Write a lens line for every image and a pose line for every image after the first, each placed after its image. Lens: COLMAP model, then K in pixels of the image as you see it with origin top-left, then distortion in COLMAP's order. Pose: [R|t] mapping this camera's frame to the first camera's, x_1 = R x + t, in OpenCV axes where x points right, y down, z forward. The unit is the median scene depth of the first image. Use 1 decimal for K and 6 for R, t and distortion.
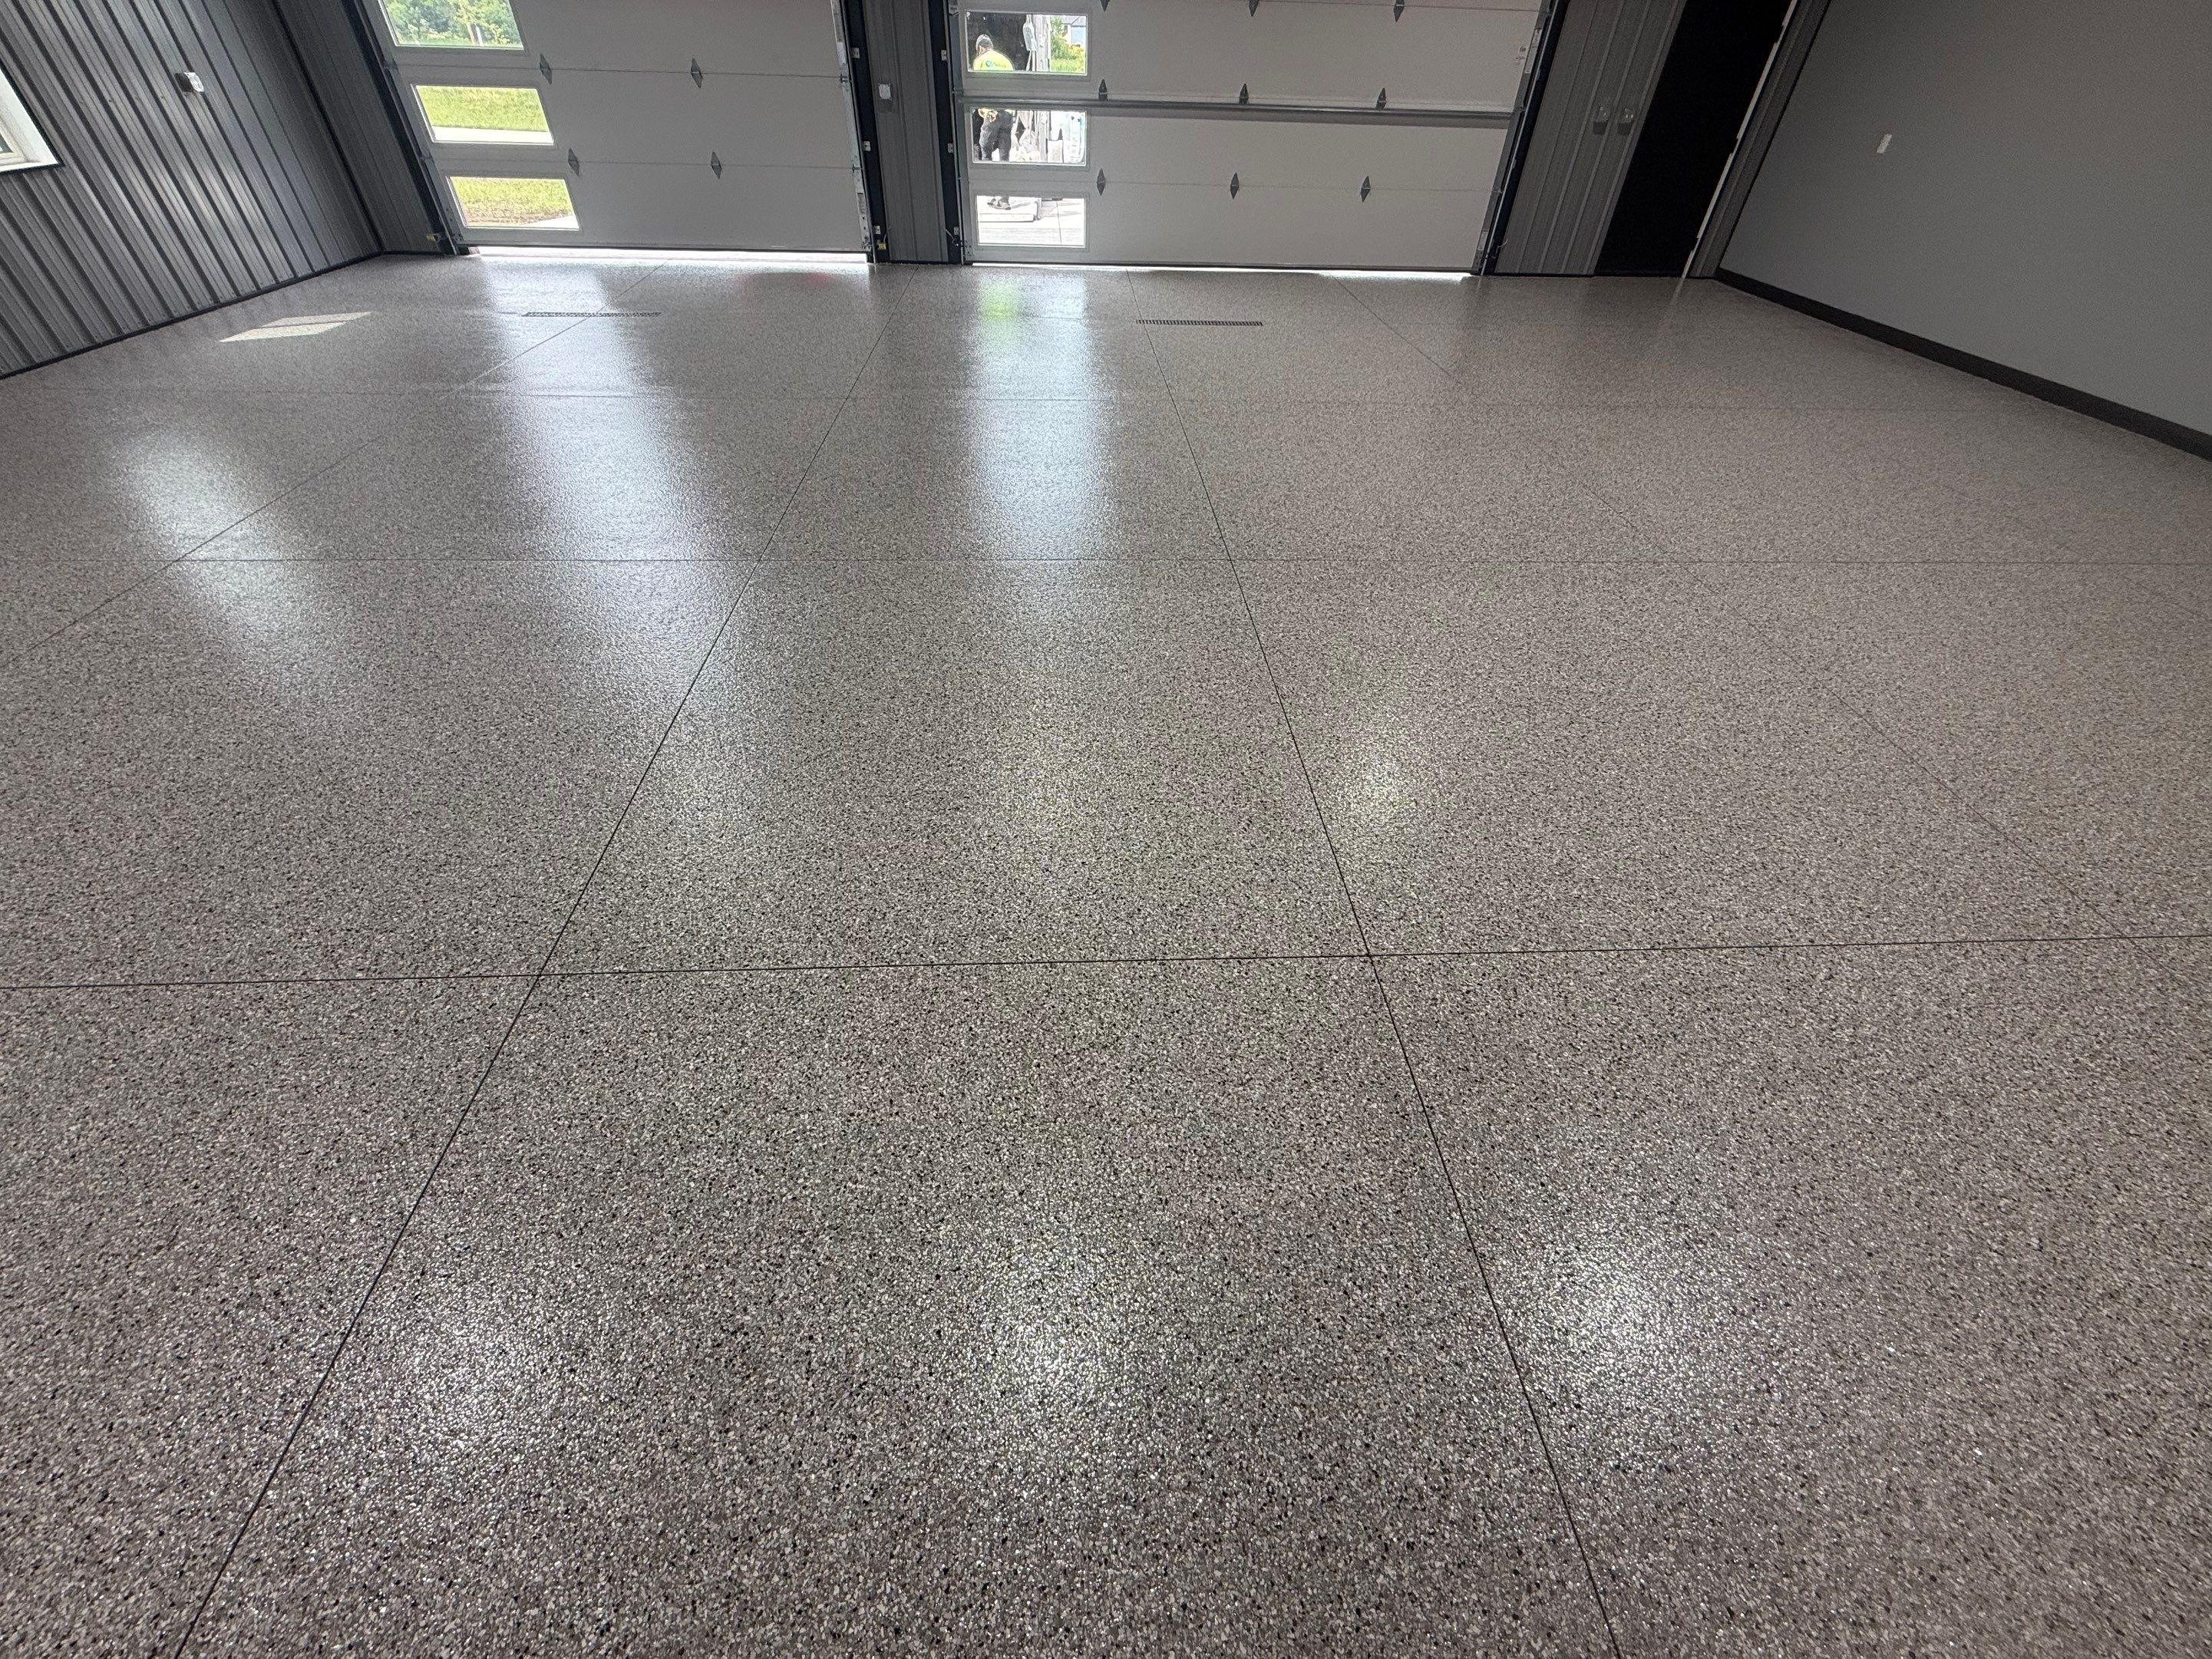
lens RADIAL K [[882.9, 0, 1101.0], [0, 882.9, 829.9], [0, 0, 1]] dist [-0.000549, 0.000056]
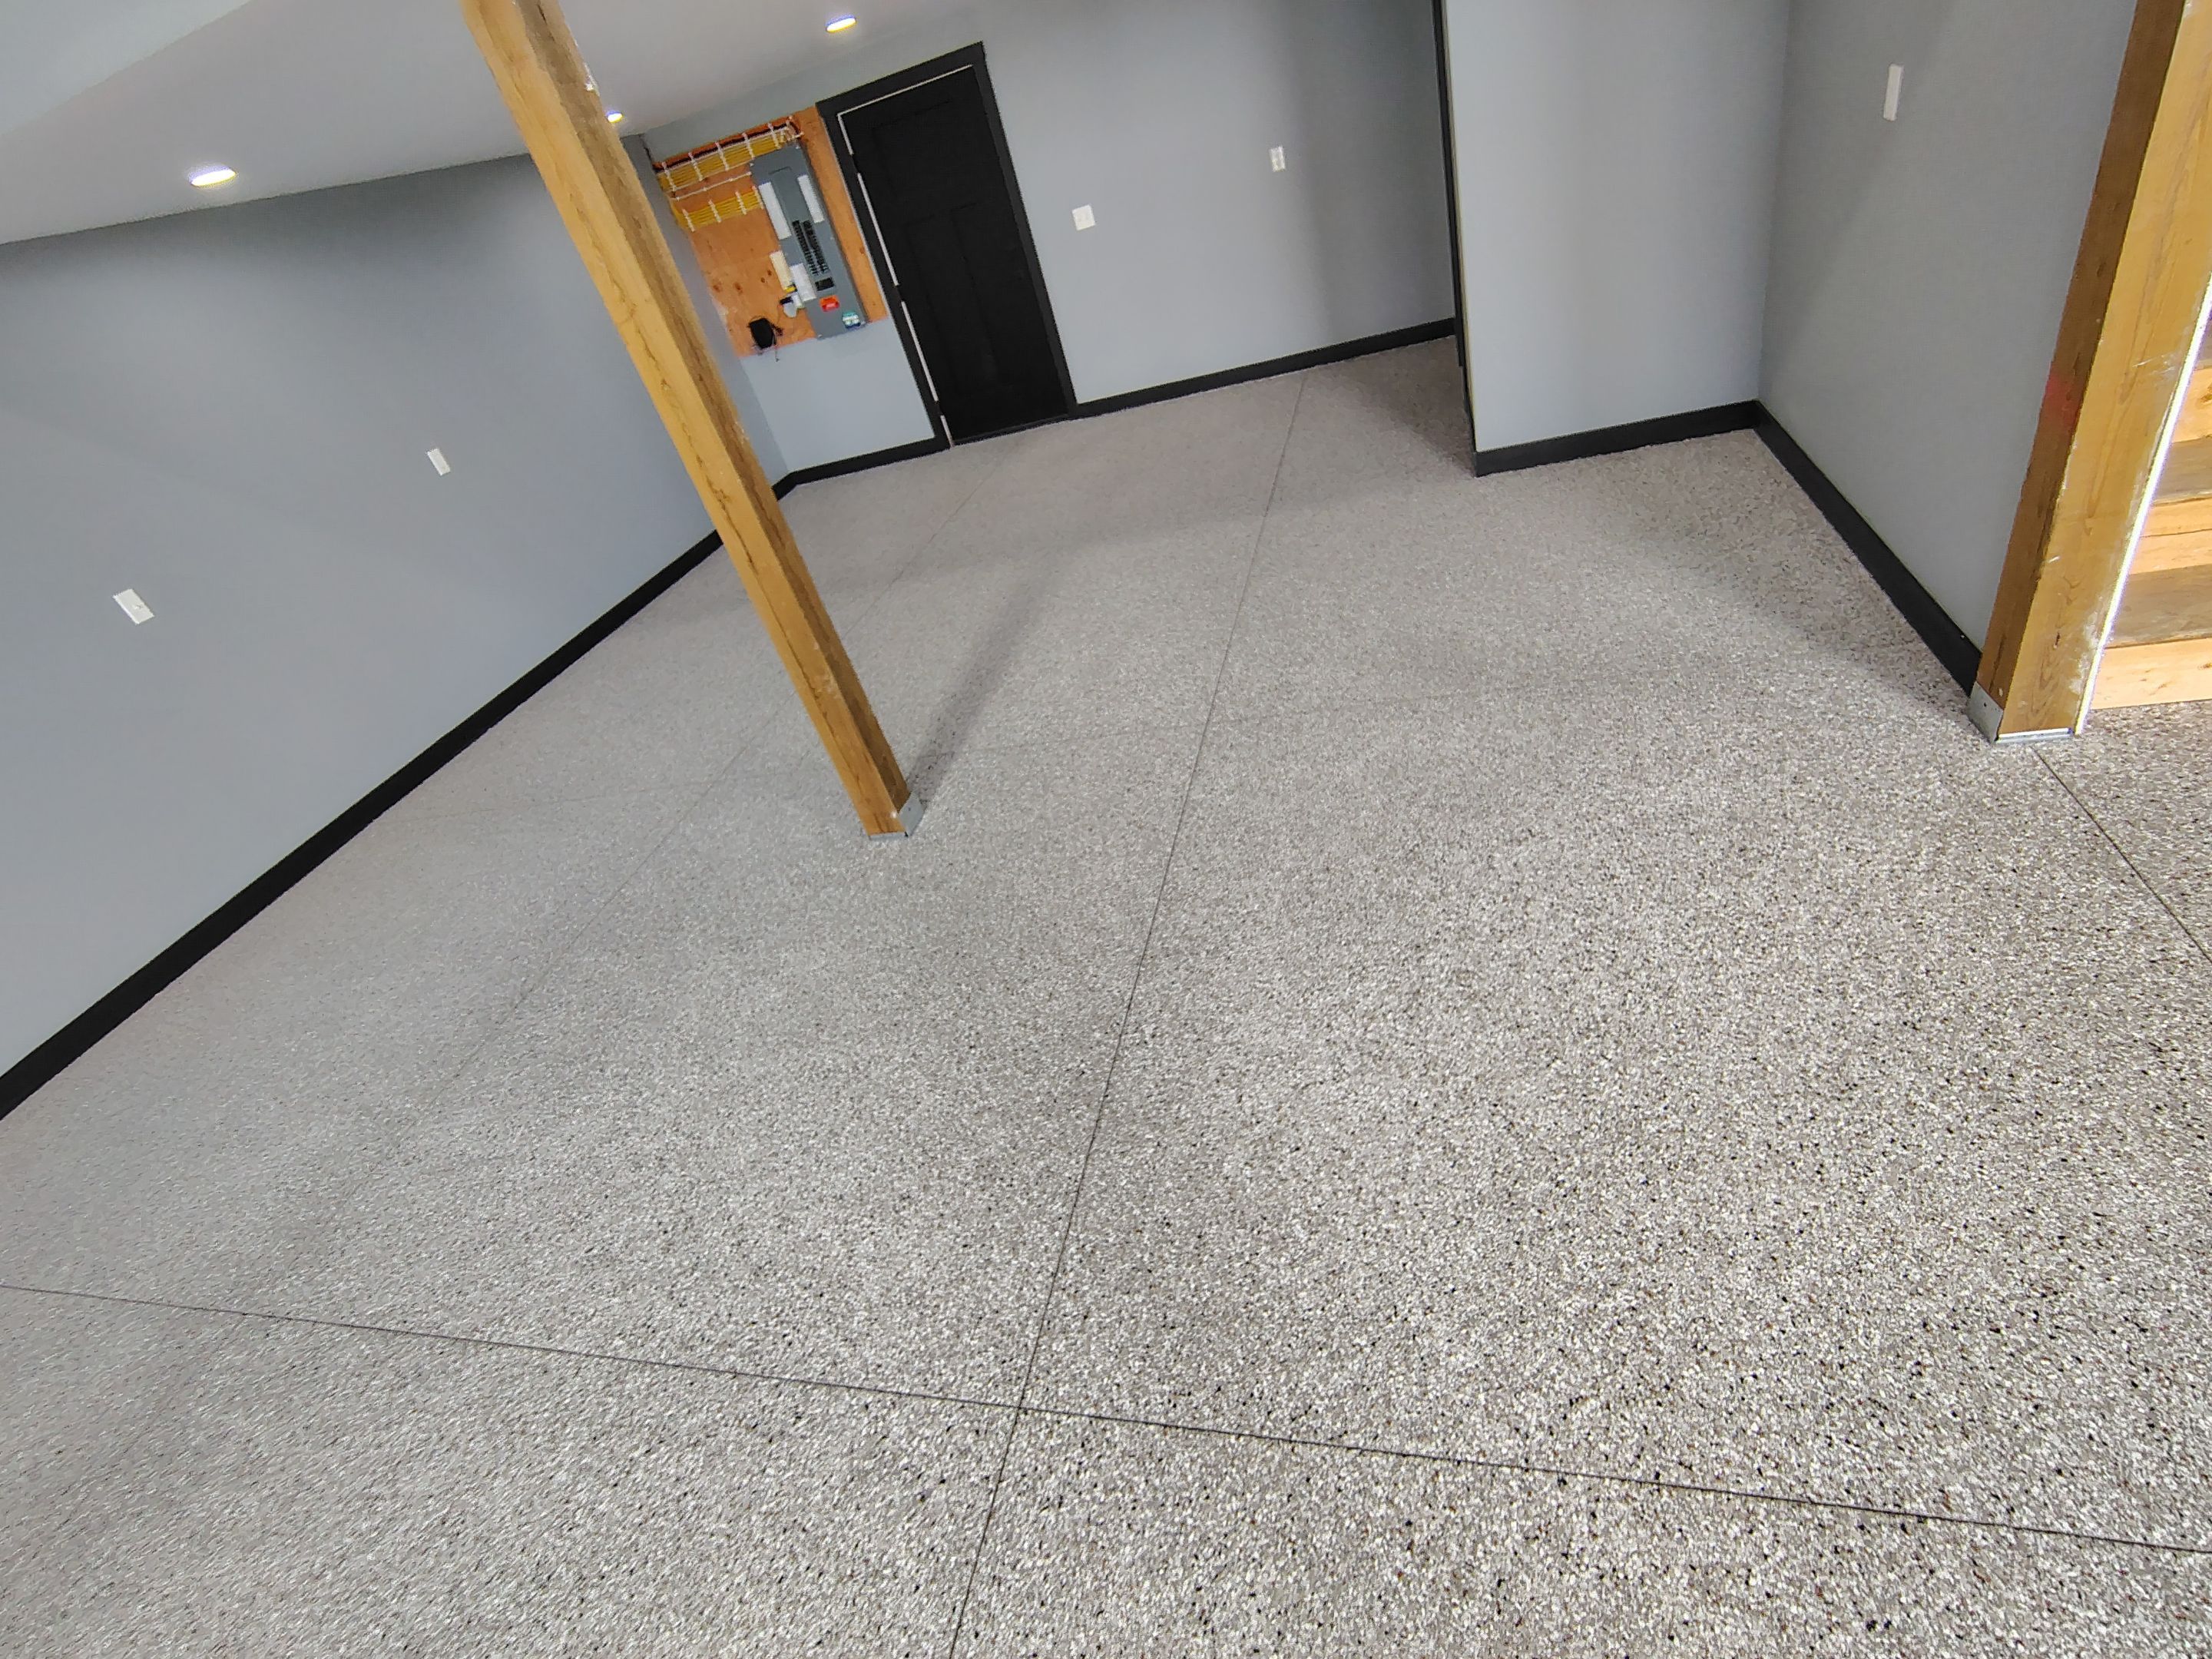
lens RADIAL K [[1029.2, 0, 1099.6], [0, 1029.2, 832.8], [0, 0, 1]] dist [-0.009044, 0.003784]
pose [[-0.931784, 0.026387, 0.362052, 0.758995], [0.360923, 0.174201, 0.916182, -0.585795], [-0.038894, 0.984356, -0.171842, 0.655550]]
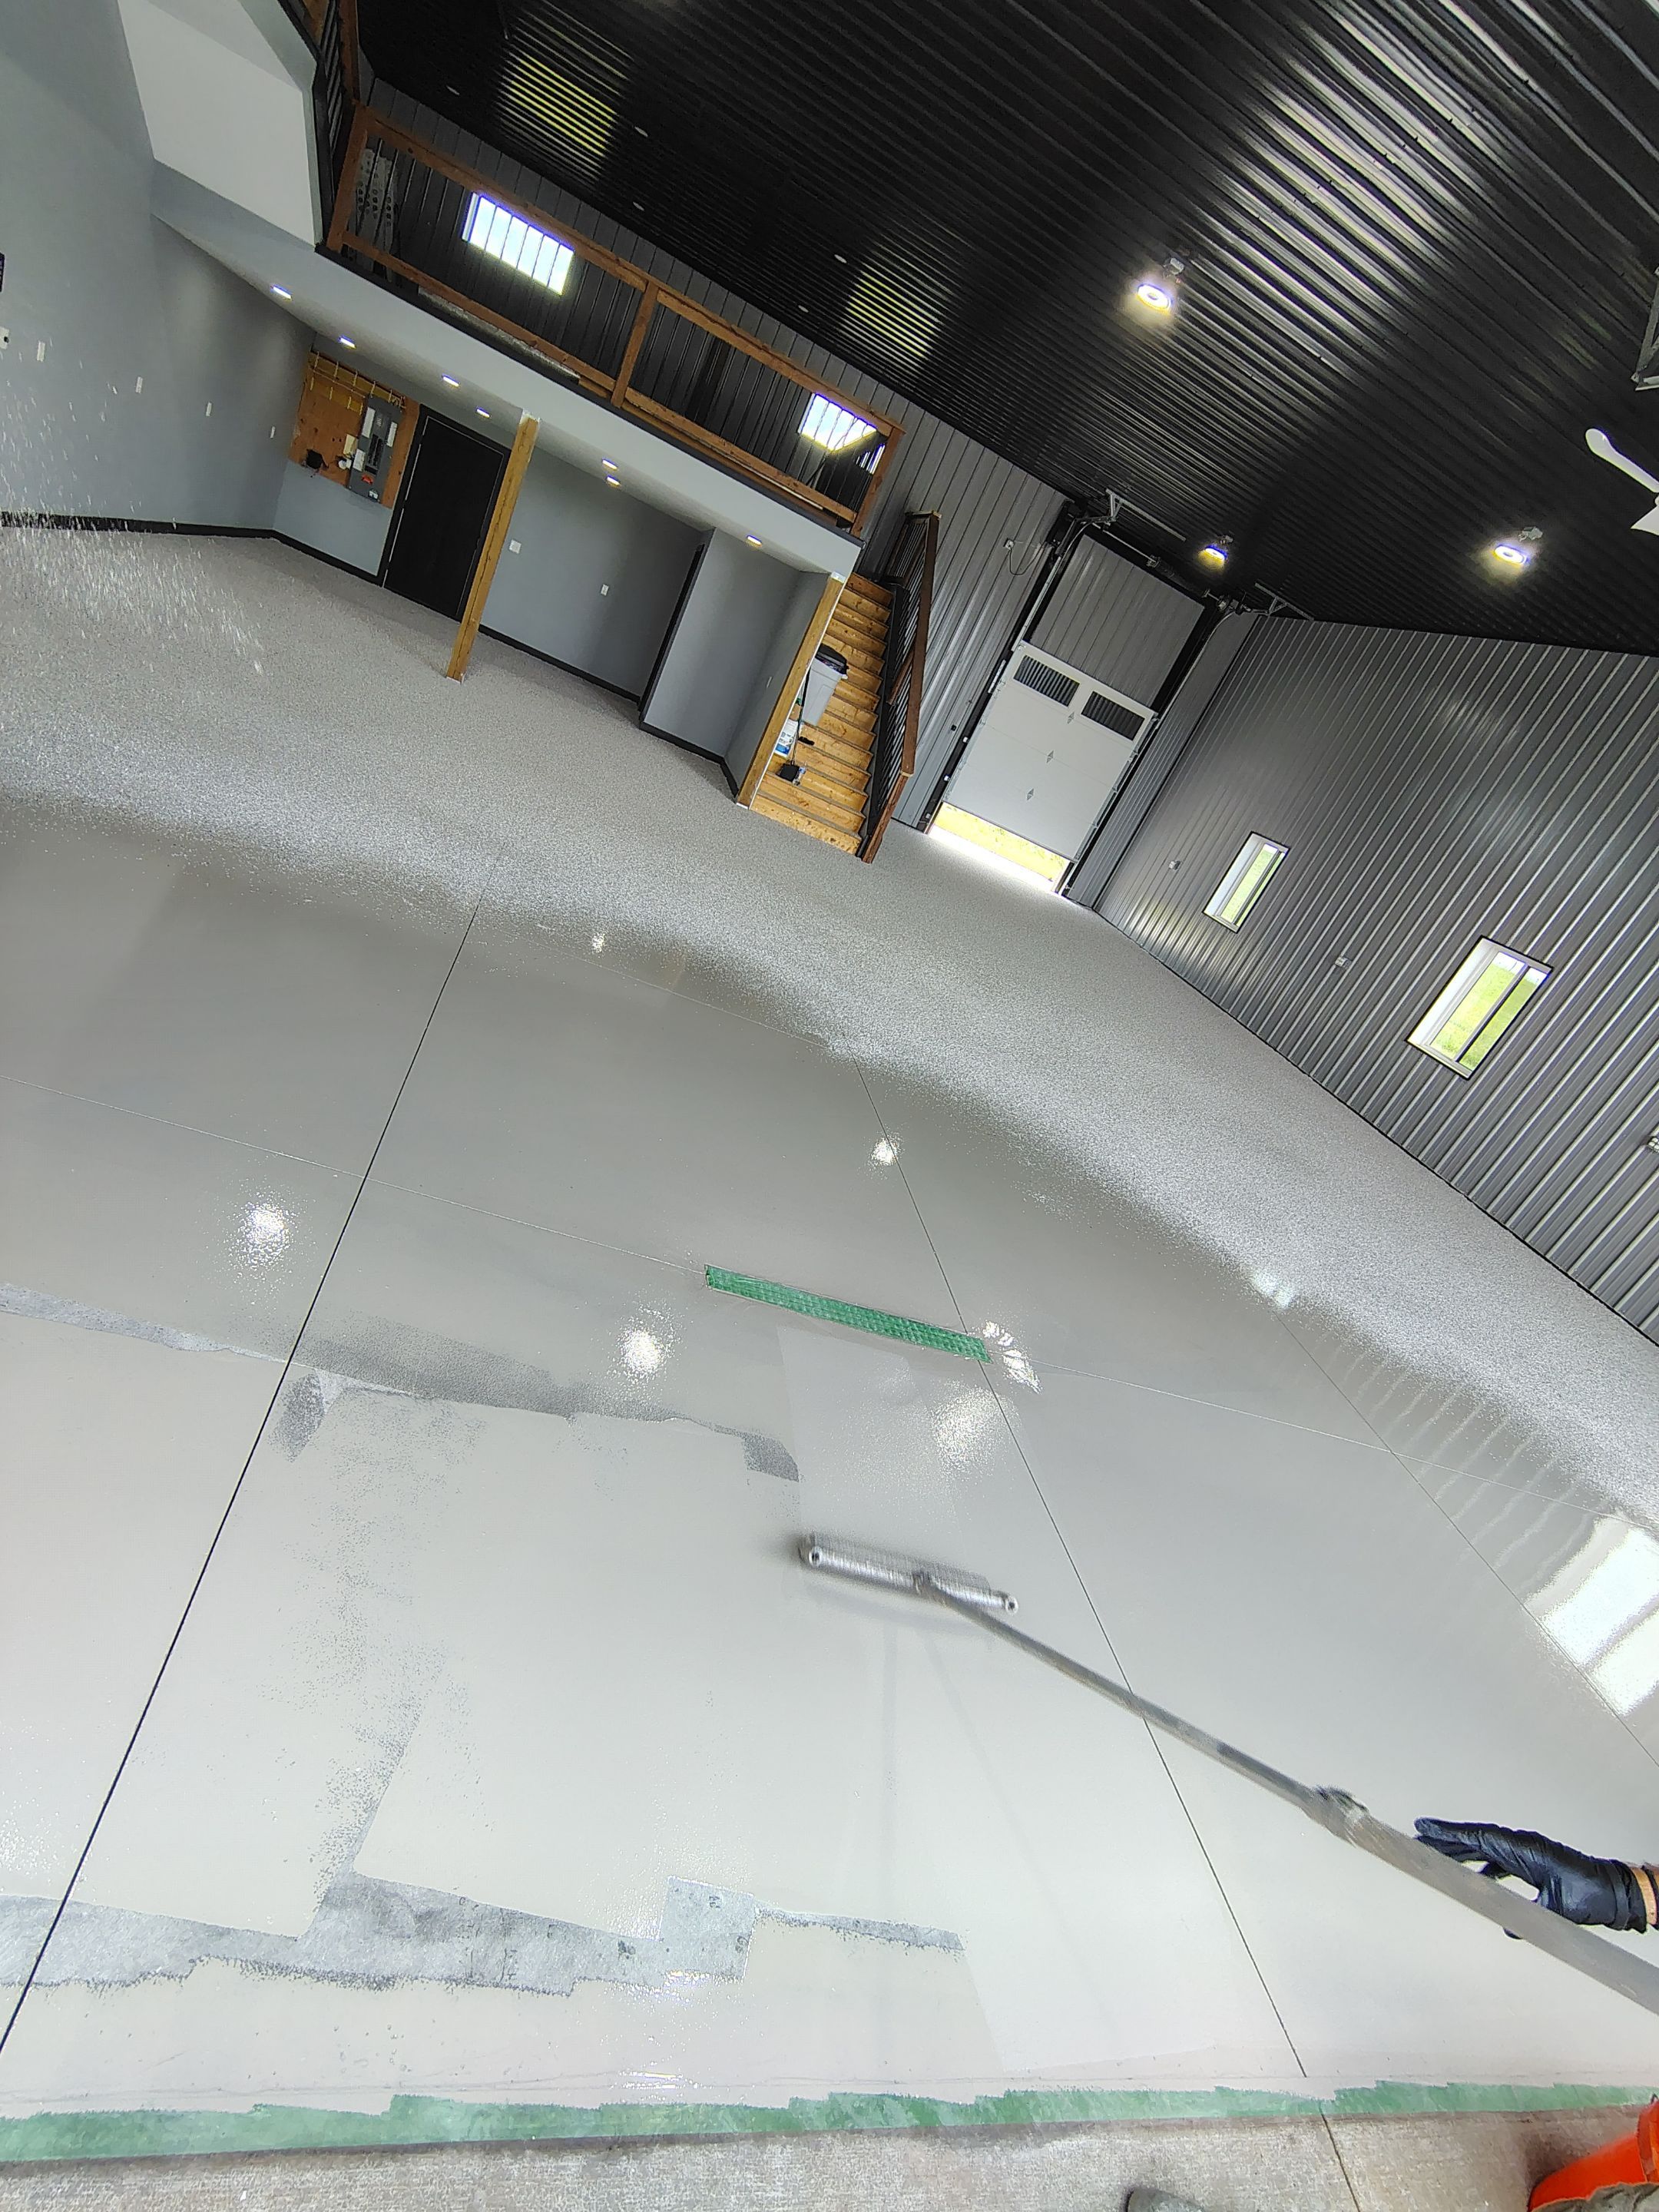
lens RADIAL K [[1029.2, 0, 819.2], [0, 1029.2, 1092.5], [0, 0, 1]] dist [-0.009044, 0.003784]
pose [[-0.887471, -0.351411, -0.298169, 0.874338], [-0.412664, 0.317878, 0.853617, -2.922604], [-0.205189, 0.880604, -0.427123, 3.264949]]
